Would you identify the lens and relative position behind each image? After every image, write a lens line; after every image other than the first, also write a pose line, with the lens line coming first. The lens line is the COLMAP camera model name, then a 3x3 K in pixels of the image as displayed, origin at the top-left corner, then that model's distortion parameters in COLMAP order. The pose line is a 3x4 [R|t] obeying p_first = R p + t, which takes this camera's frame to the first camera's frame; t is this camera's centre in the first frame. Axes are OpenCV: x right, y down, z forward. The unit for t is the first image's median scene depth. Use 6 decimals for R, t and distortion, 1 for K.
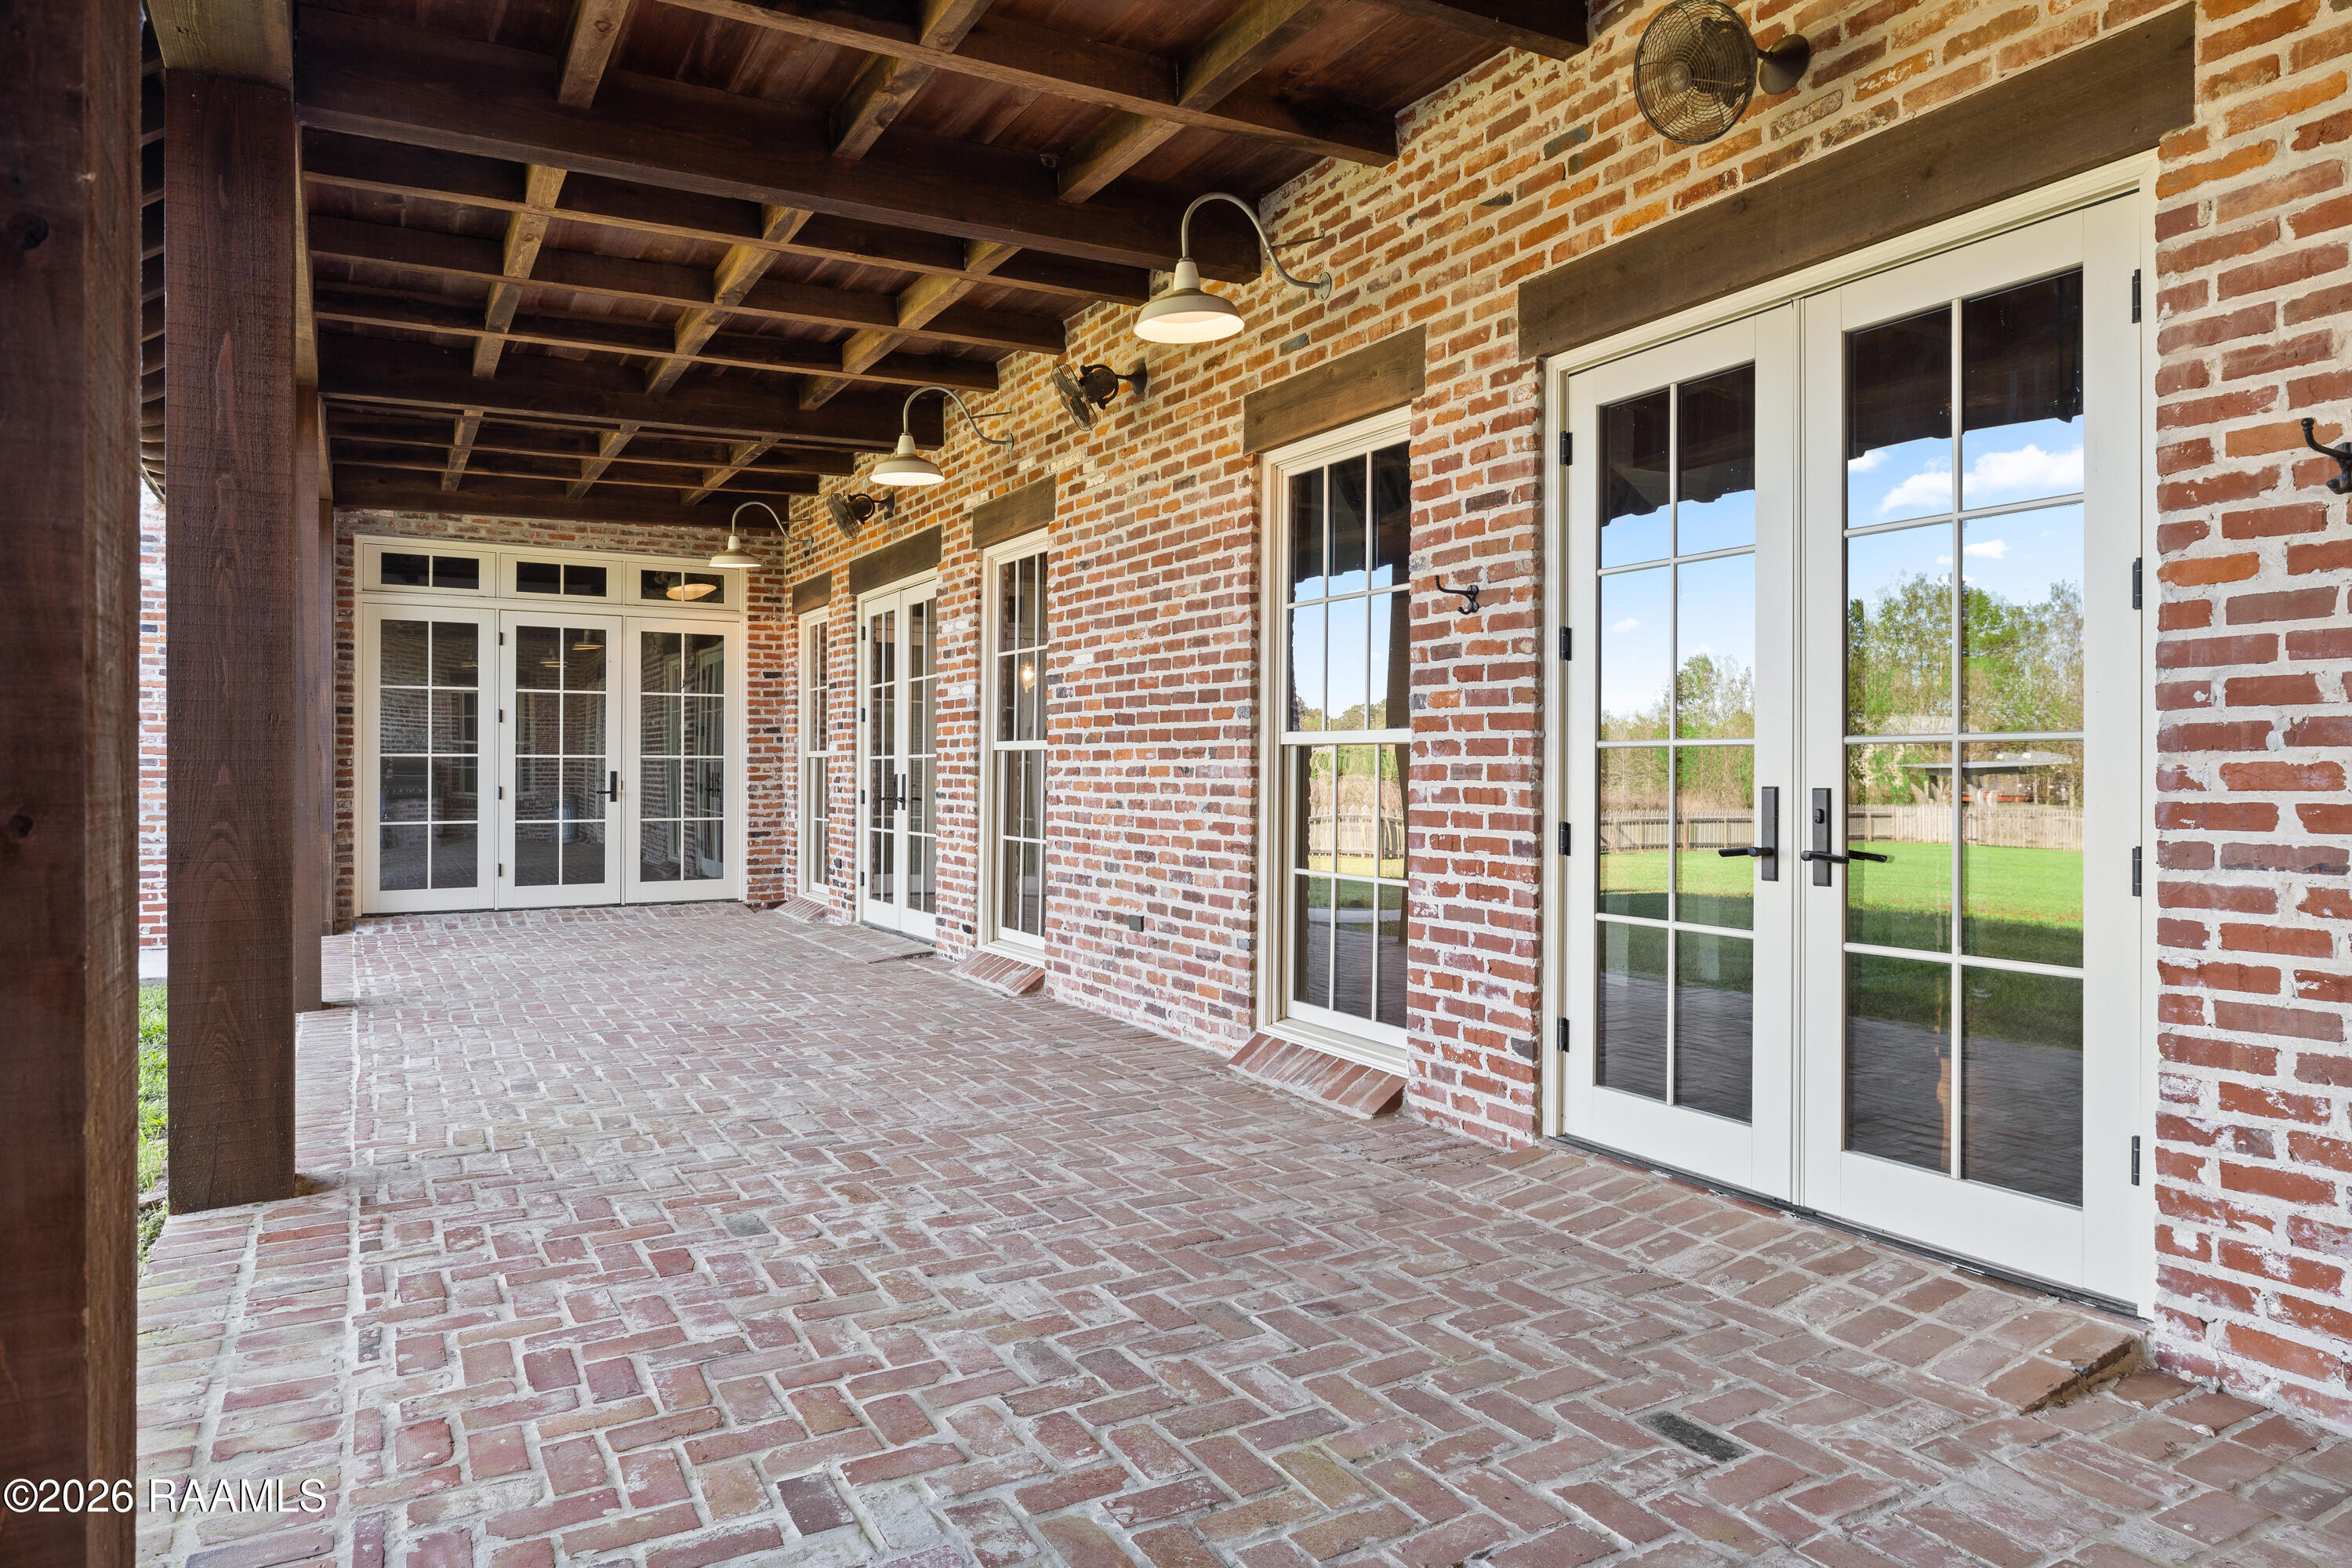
lens RADIAL K [[1404.2, 0, 1176.0], [0, 1404.2, 784.0], [0, 0, 1]] dist [-0.001197, 0.001328]
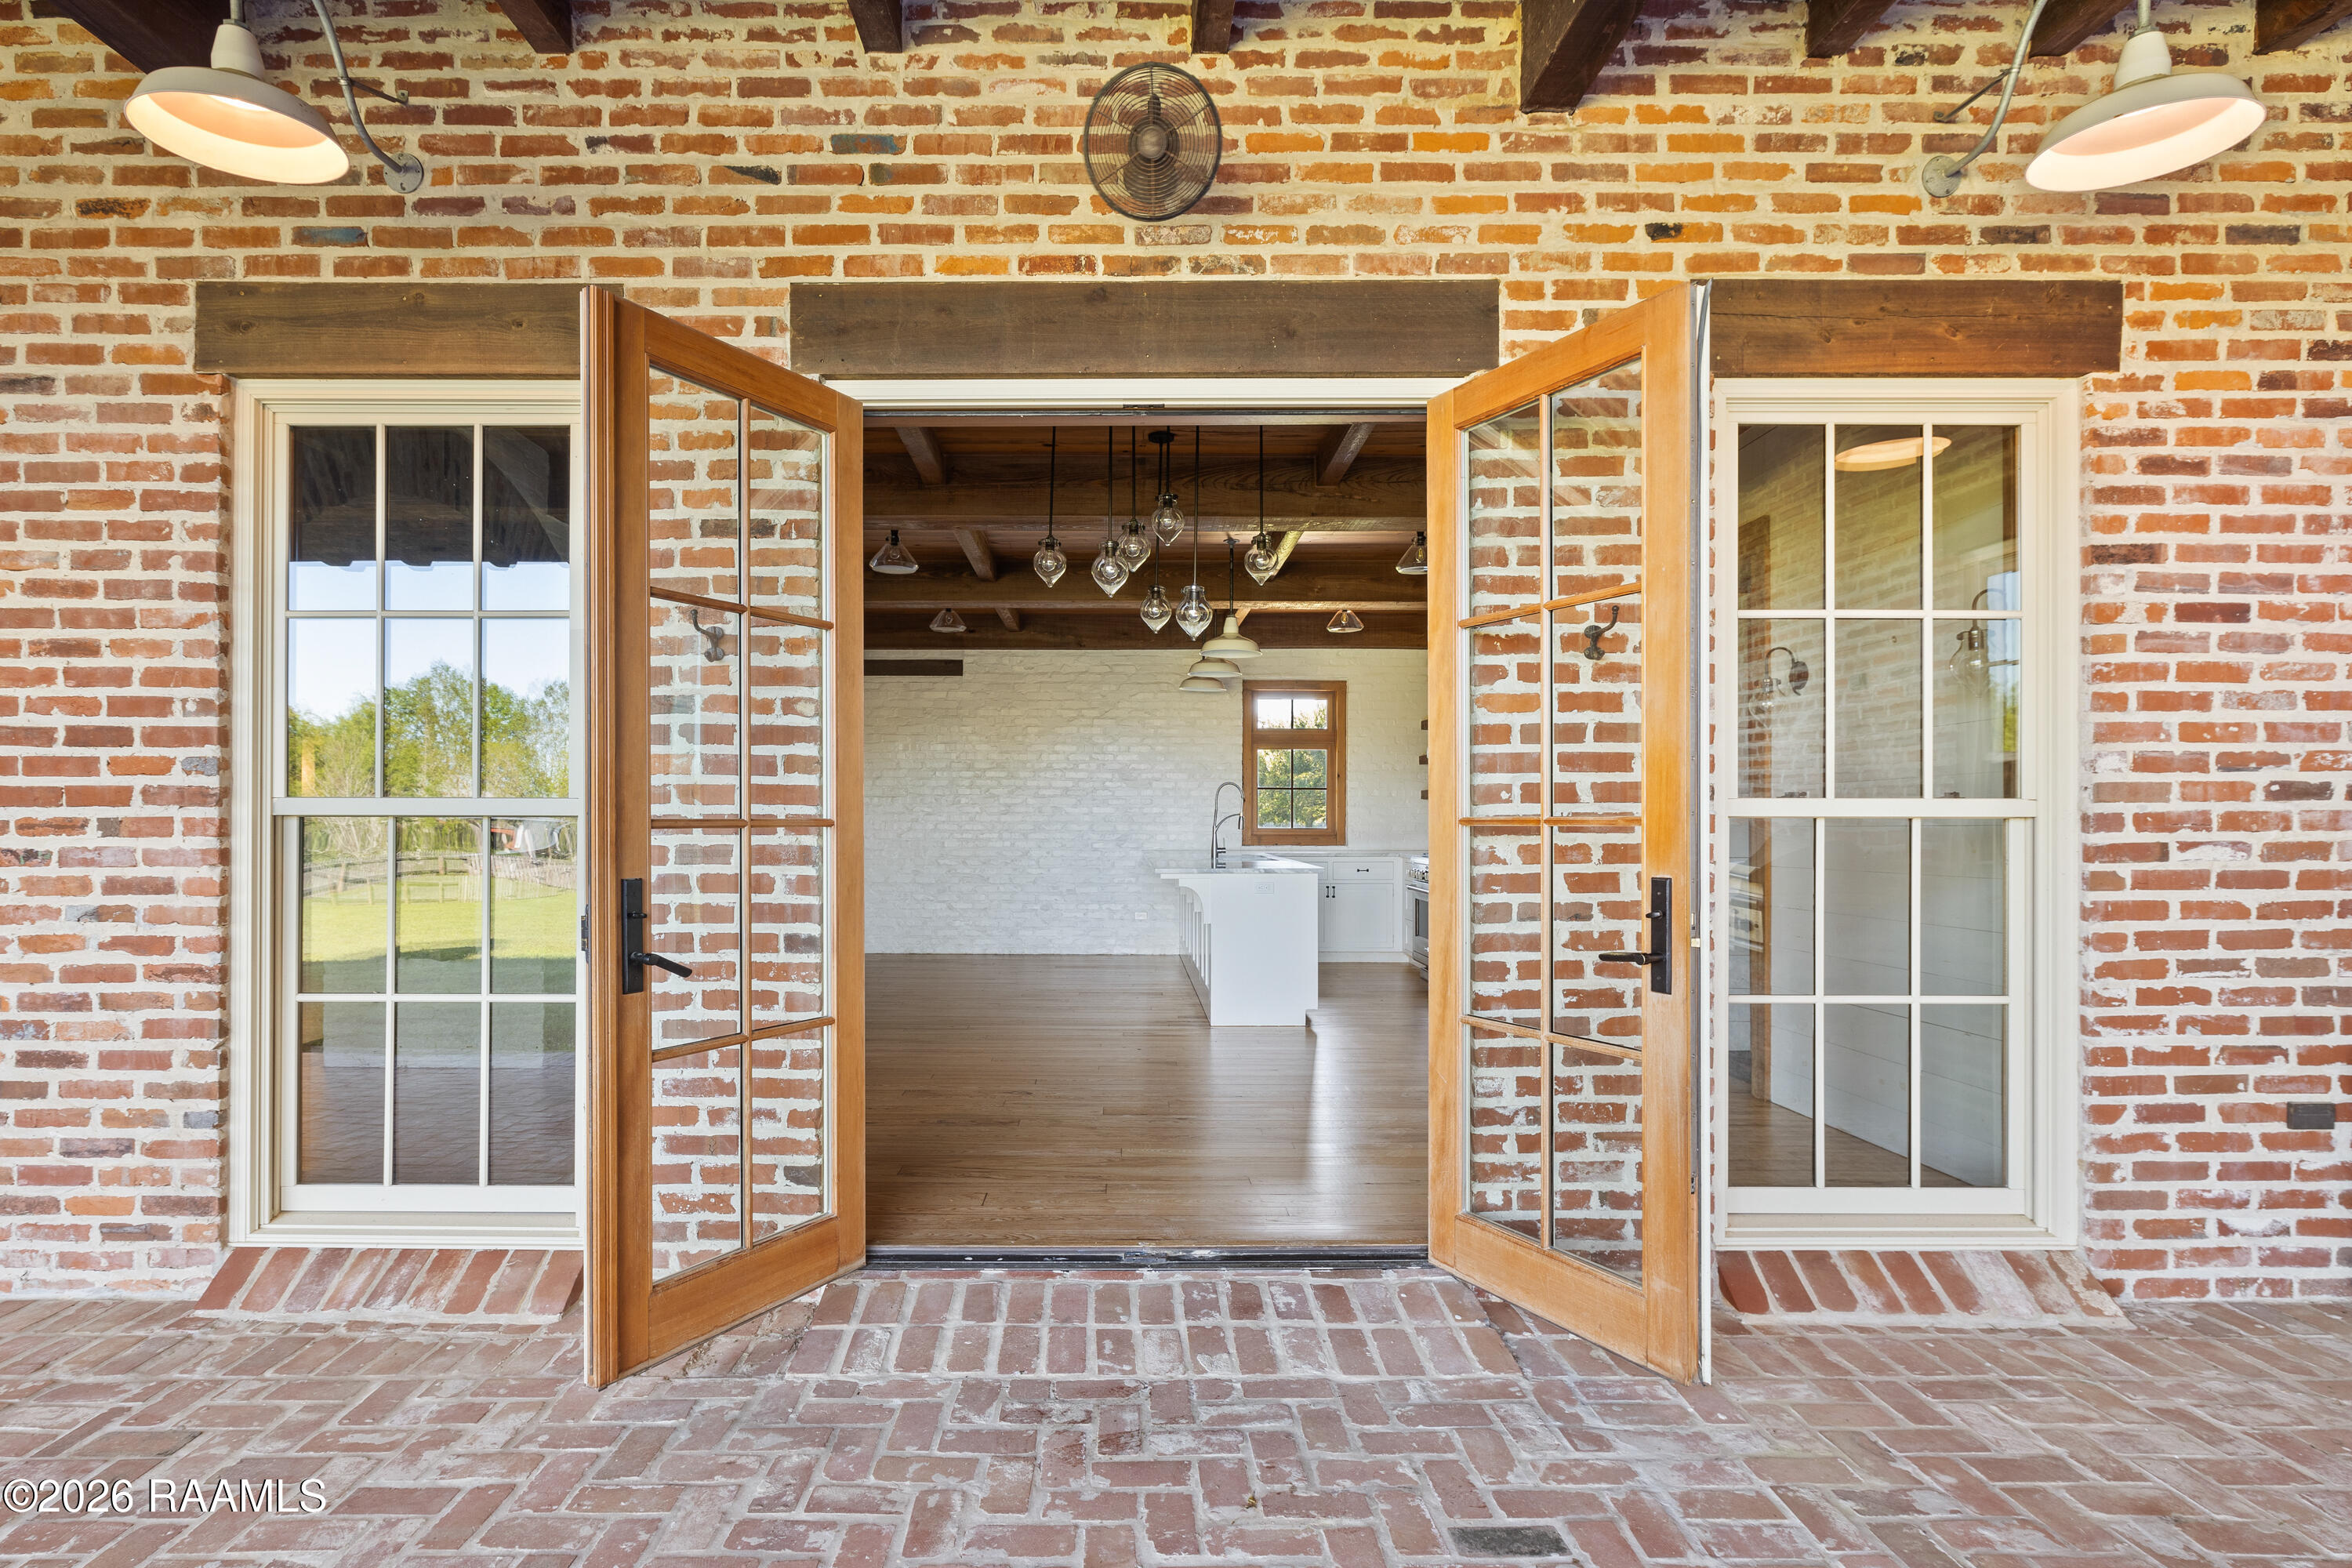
lens RADIAL K [[1165.7, 0, 1133.9], [0, 1165.7, 837.3], [0, 0, 1]] dist [-0.004525, 0.001038]
pose [[0.504474, -0.011112, 0.863355, -0.249639], [0.012245, 0.999909, 0.005714, -0.019300], [-0.863340, 0.007689, 0.504564, 0.438419]]
